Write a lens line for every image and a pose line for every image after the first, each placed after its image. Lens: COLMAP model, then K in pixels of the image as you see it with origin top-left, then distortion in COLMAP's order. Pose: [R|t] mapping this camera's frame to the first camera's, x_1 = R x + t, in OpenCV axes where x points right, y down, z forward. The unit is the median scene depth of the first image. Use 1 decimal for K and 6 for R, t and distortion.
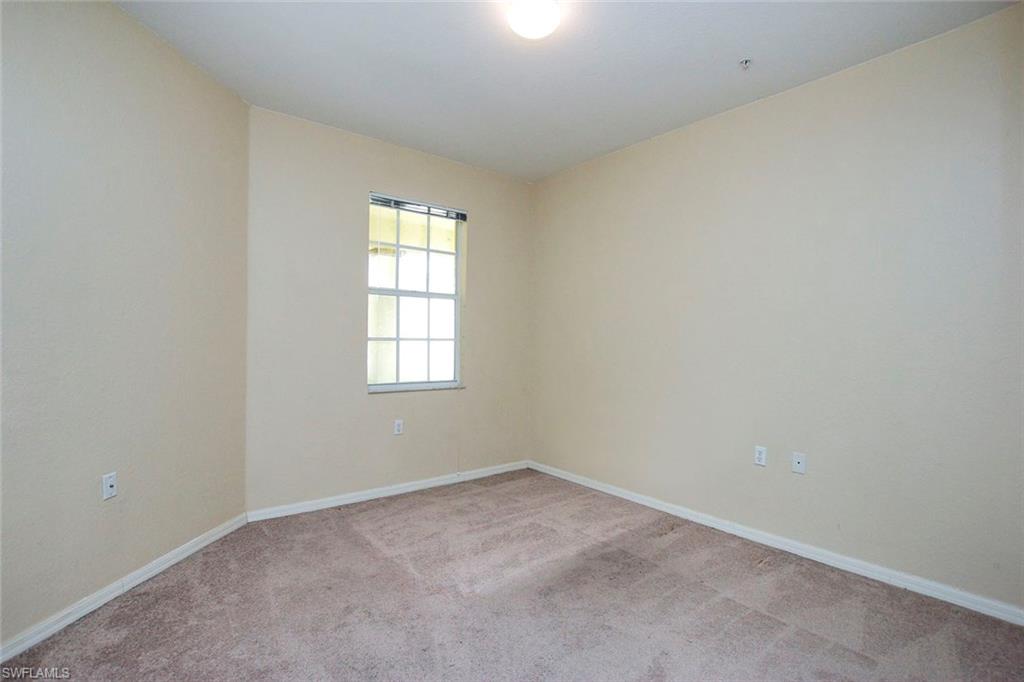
lens RADIAL K [[487.7, 0, 507.9], [0, 487.7, 342.1], [0, 0, 1]] dist [-0.035069, -0.000256]
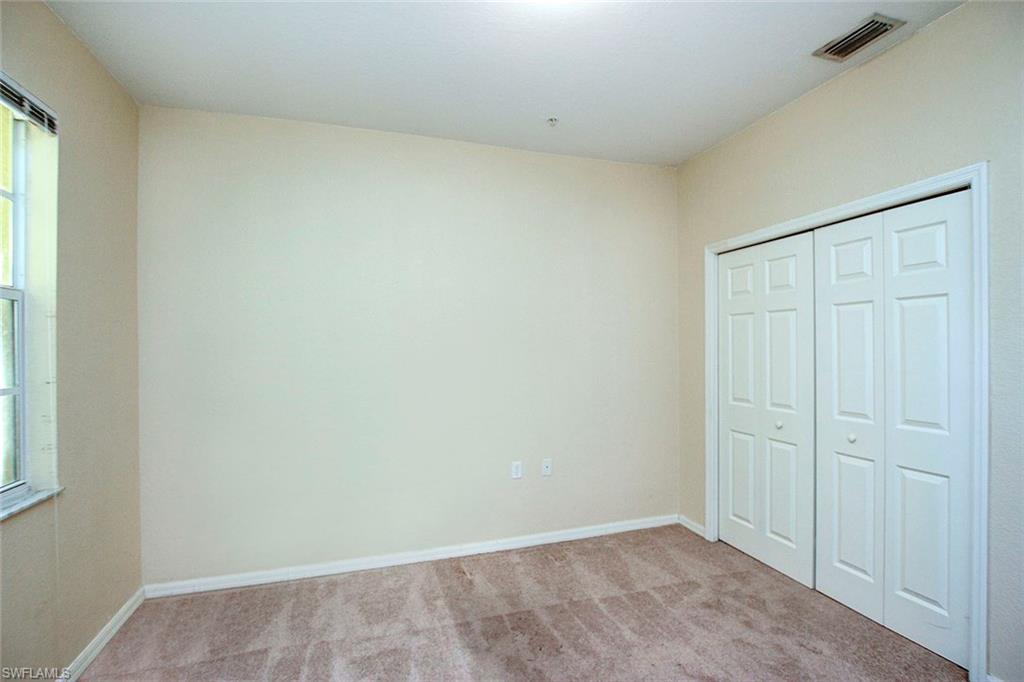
lens RADIAL K [[487.7, 0, 508.2], [0, 487.7, 341.2], [0, 0, 1]] dist [-0.035069, -0.000256]
pose [[0.330471, -0.013923, 0.943714, -0.538340], [0.013949, 0.999854, 0.009867, -0.072023], [-0.943713, 0.009904, 0.330617, 0.647013]]
